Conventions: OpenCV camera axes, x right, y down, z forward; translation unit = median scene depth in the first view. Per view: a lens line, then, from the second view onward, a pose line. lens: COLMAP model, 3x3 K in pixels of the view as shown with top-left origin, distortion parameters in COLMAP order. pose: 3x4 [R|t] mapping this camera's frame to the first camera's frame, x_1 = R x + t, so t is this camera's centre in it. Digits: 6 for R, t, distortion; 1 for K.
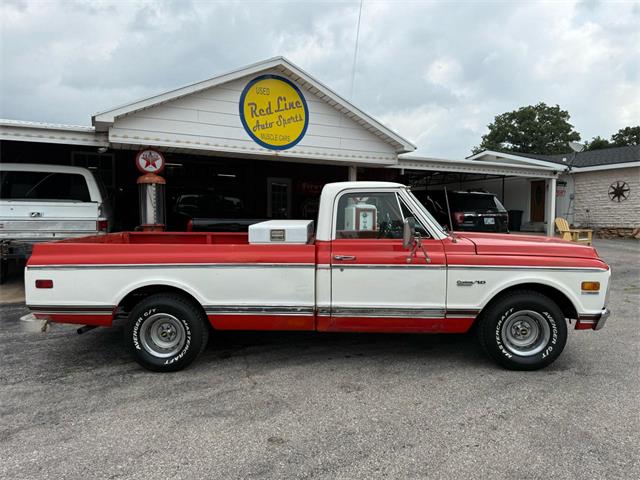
lens RADIAL K [[459.8, 0, 316.9], [0, 459.8, 239.2], [0, 0, 1]] dist [0.026704, -0.035041]
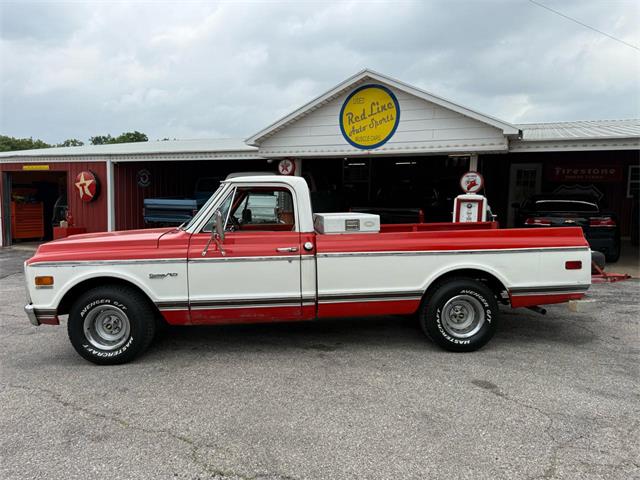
lens RADIAL K [[459.8, 0, 307.9], [0, 459.8, 237.2], [0, 0, 1]] dist [0.026704, -0.035041]
pose [[0.611965, 0.063306, -0.788347, 0.764084], [-0.044019, 0.997973, 0.045968, -0.019553], [0.789659, 0.006571, 0.613511, 0.170691]]
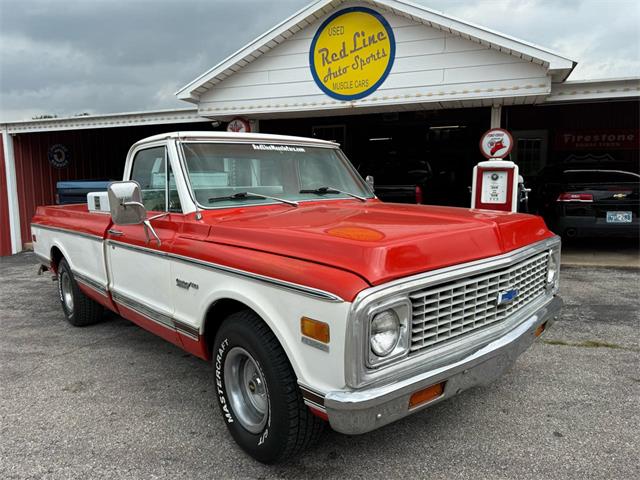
lens RADIAL K [[459.8, 0, 319.1], [0, 459.8, 243.0], [0, 0, 1]] dist [0.026704, -0.035041]
pose [[0.686235, 0.076271, -0.723370, 0.498299], [-0.019482, 0.996058, 0.086541, -0.010150], [0.727119, -0.045295, 0.685015, 0.388449]]
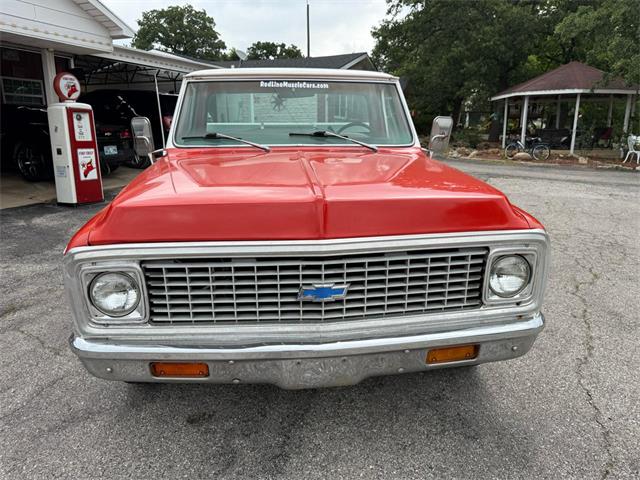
lens RADIAL K [[459.8, 0, 322.5], [0, 459.8, 239.8], [0, 0, 1]] dist [0.026704, -0.035041]
pose [[0.742513, -0.158203, 0.650881, -0.152595], [0.027537, 0.978096, 0.206323, 0.000733], [-0.669265, -0.135274, 0.730606, 0.141620]]
